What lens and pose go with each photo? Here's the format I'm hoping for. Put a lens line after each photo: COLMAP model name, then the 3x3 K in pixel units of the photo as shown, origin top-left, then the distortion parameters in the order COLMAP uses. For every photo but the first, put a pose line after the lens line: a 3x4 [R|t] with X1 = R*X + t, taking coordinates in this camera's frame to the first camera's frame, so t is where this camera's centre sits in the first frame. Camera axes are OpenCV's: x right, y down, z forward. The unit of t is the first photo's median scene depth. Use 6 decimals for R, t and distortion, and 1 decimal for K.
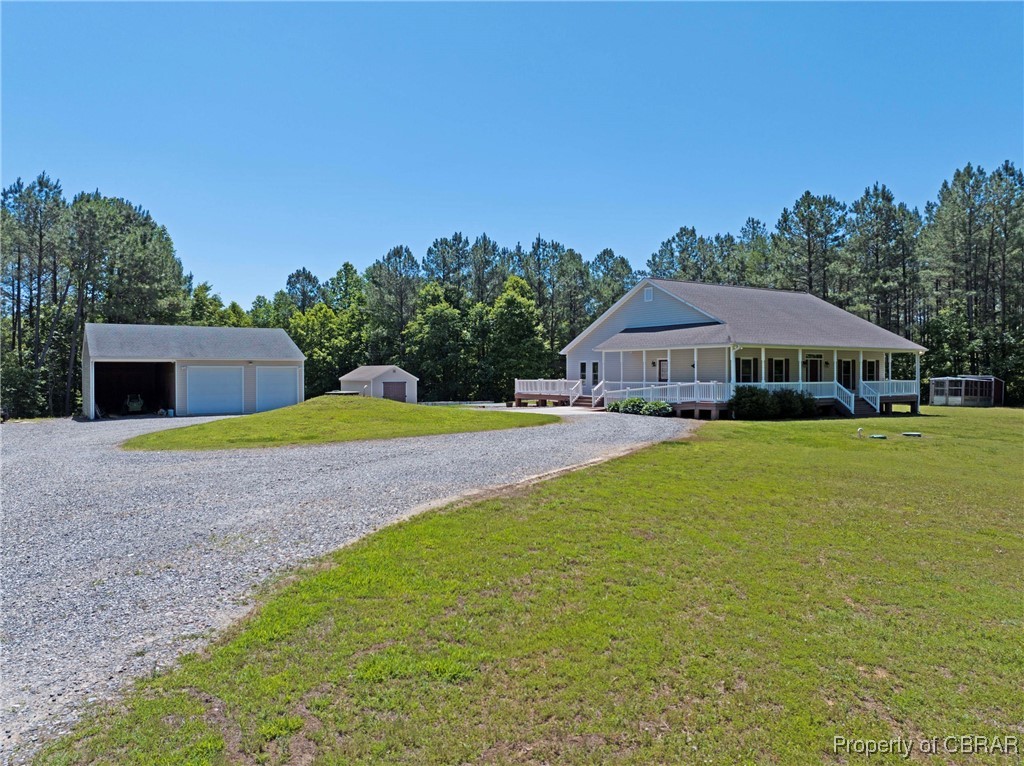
lens RADIAL K [[714.3, 0, 512.3], [0, 714.3, 365.1], [0, 0, 1]] dist [-0.047067, 0.000005]
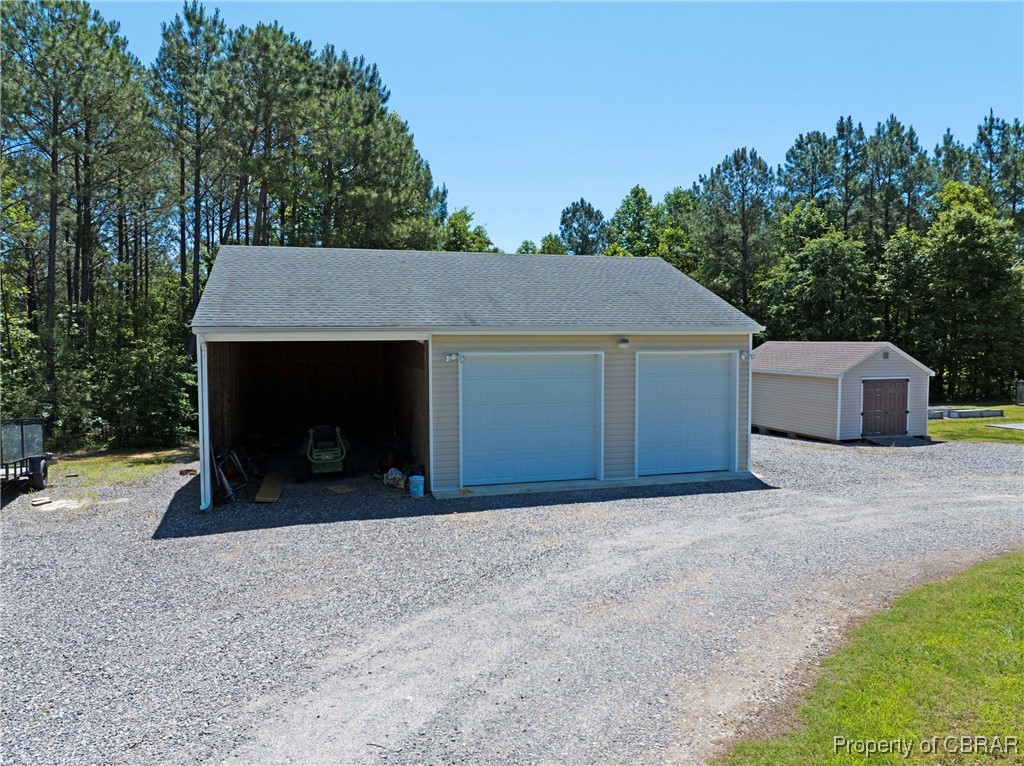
lens RADIAL K [[718.8, 0, 512.0], [0, 718.8, 383.0], [0, 0, 1]] dist [-0.001045, 0.001137]
pose [[0.950056, 0.023826, -0.311169, -0.163819], [-0.000703, 0.997242, 0.074213, -0.004981], [0.312079, -0.070288, 0.947452, 0.338559]]
